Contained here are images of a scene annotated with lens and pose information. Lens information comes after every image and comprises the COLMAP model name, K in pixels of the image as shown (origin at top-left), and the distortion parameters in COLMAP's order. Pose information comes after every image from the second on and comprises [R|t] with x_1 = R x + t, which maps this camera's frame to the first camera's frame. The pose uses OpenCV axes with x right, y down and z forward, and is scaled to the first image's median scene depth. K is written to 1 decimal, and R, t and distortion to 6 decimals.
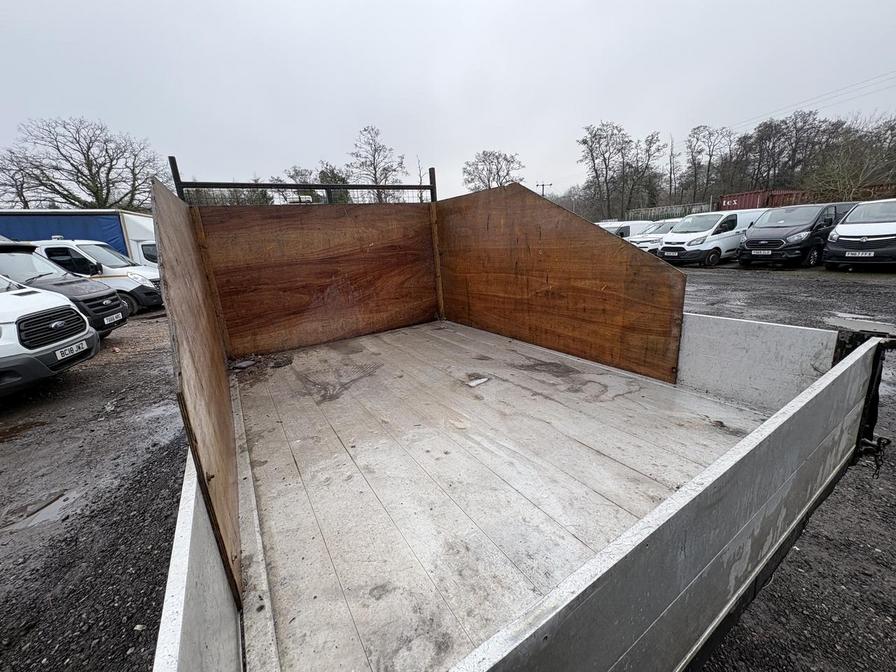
lens RADIAL K [[356.1, 0, 447.8], [0, 356.1, 334.5], [0, 0, 1]] dist [-0.000507, 0.000237]
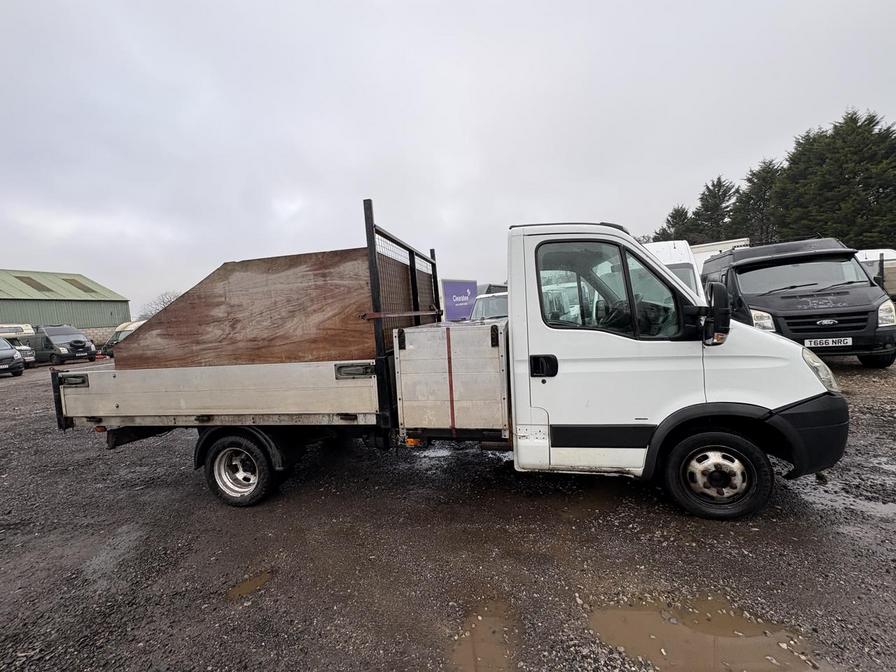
lens RADIAL K [[356.1, 0, 449.2], [0, 356.1, 336.6], [0, 0, 1]] dist [-0.000507, 0.000237]
pose [[-0.675117, 0.165149, -0.718987, 0.043386], [-0.075792, 0.953935, 0.290283, -0.045808], [0.733807, 0.250469, -0.631501, 0.177050]]
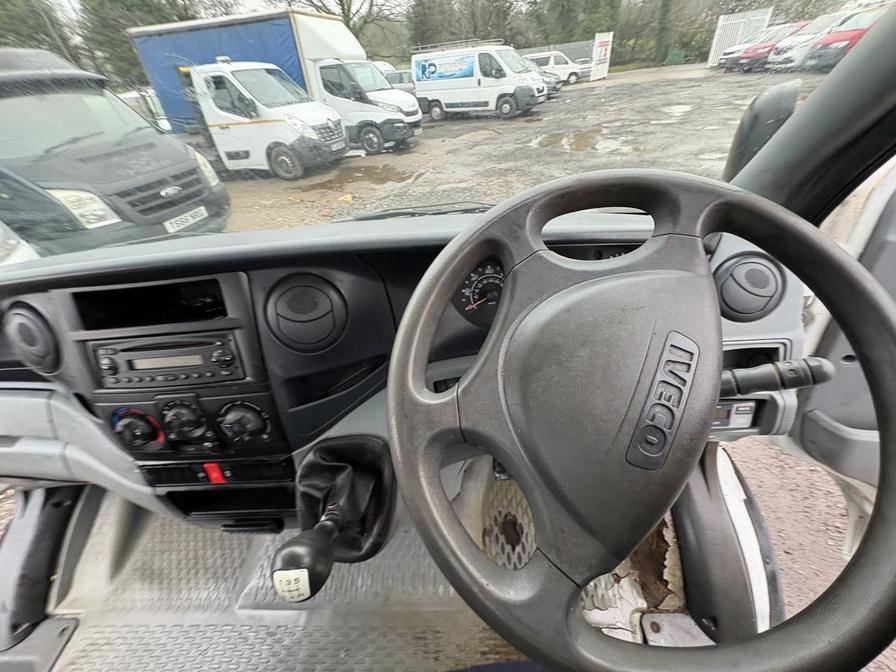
lens RADIAL K [[356.1, 0, 447.6], [0, 356.1, 336.4], [0, 0, 1]] dist [-0.000507, 0.000237]
pose [[0.832857, 0.310023, -0.458513, -0.046412], [-0.095916, 0.896716, 0.432089, -0.034475], [0.545113, -0.315890, 0.776573, 0.142972]]
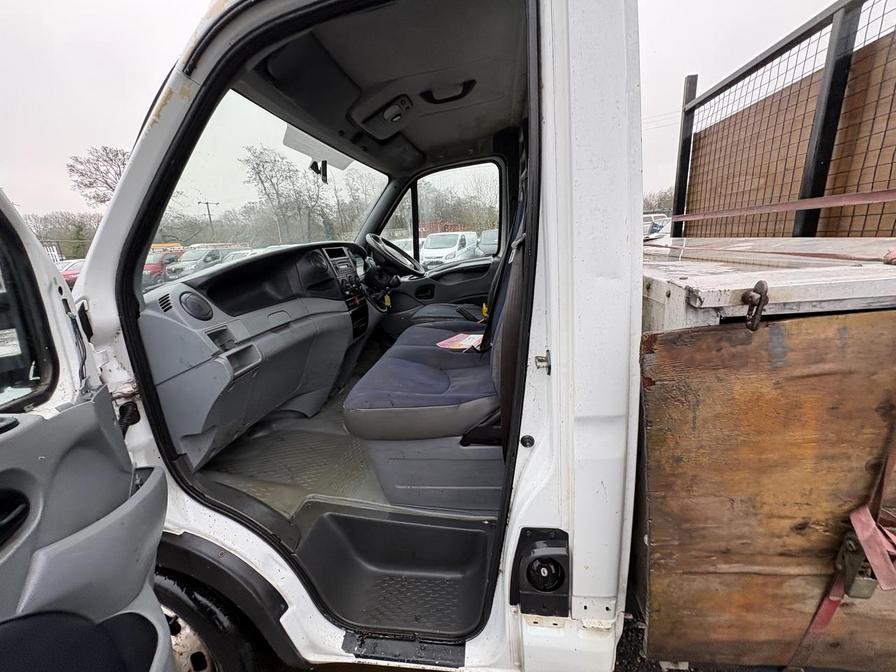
lens RADIAL K [[356.1, 0, 448.8], [0, 356.1, 336.7], [0, 0, 1]] dist [-0.000507, 0.000237]
pose [[0.641491, -0.166915, 0.748751, -0.090660], [0.218107, 0.975445, 0.030588, -0.015680], [-0.735472, 0.143686, 0.662145, 0.104294]]
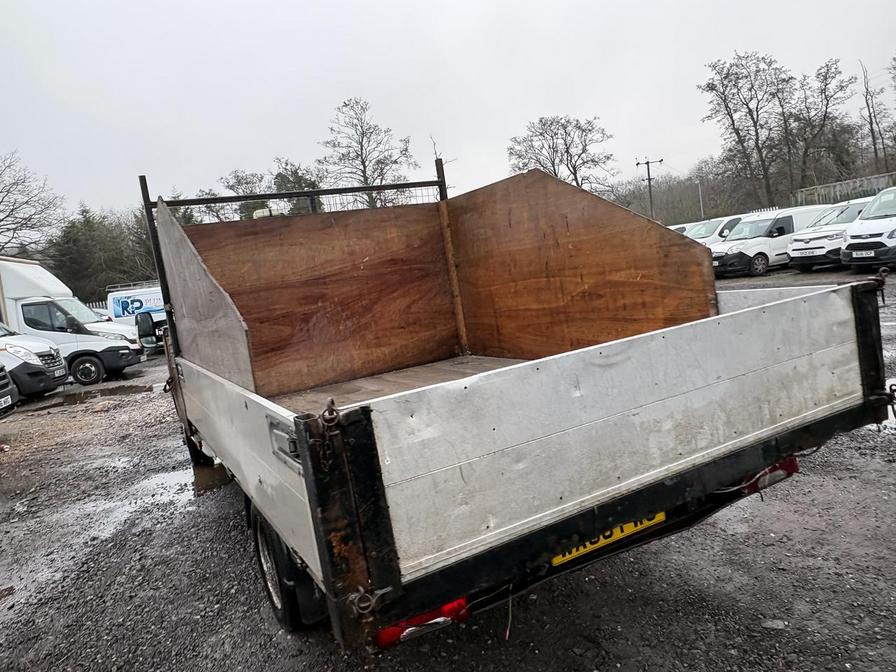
lens RADIAL K [[639.6, 0, 450.1], [0, 639.6, 339.6], [0, 0, 1]] dist [-0.006486, 0.008091]
pose [[0.994686, -0.070472, -0.075059, 0.006150], [0.058389, 0.986576, -0.152509, 0.014518], [0.084798, 0.147316, 0.985448, -0.033796]]
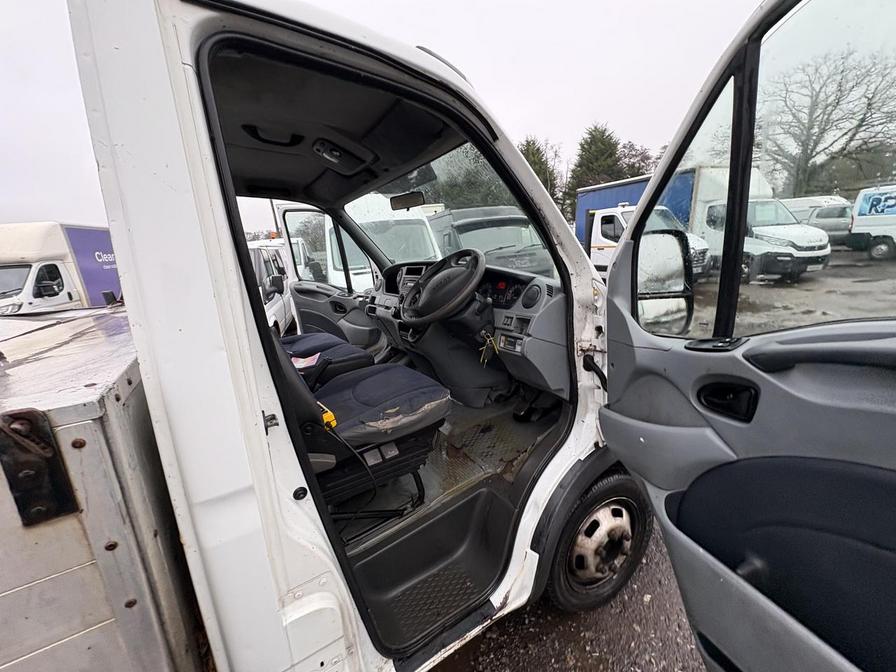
lens RADIAL K [[356.1, 0, 448.2], [0, 356.1, 335.3], [0, 0, 1]] dist [-0.000507, 0.000237]
pose [[0.012420, 0.297316, -0.954698, -0.004981], [-0.185429, 0.938896, 0.289982, -0.036831], [0.982579, 0.173427, 0.066792, 0.150680]]
